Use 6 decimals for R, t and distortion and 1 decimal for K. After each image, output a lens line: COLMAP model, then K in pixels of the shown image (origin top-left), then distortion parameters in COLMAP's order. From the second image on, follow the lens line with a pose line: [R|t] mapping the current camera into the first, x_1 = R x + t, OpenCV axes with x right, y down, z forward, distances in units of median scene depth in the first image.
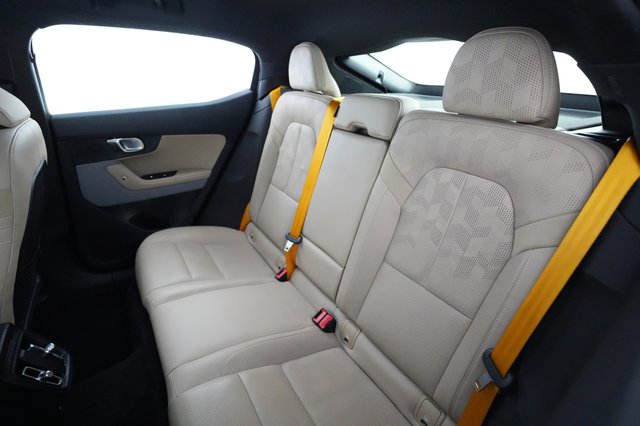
lens RADIAL K [[309.5, 0, 320.0], [0, 309.5, 213.0], [0, 0, 1]] dist [-0.001115, -0.000576]
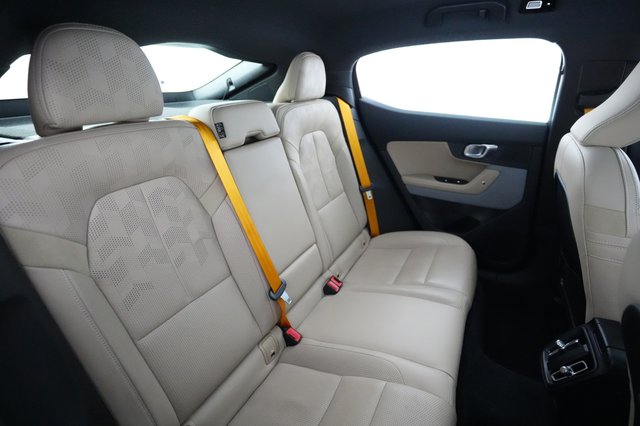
lens RADIAL K [[309.5, 0, 320.0], [0, 309.5, 213.0], [0, 0, 1]] dist [-0.001115, -0.000576]
pose [[-0.488279, -0.362352, 0.793905, -0.766684], [0.360758, 0.744543, 0.561702, -0.520716], [-0.794630, 0.560674, -0.232823, 1.097820]]
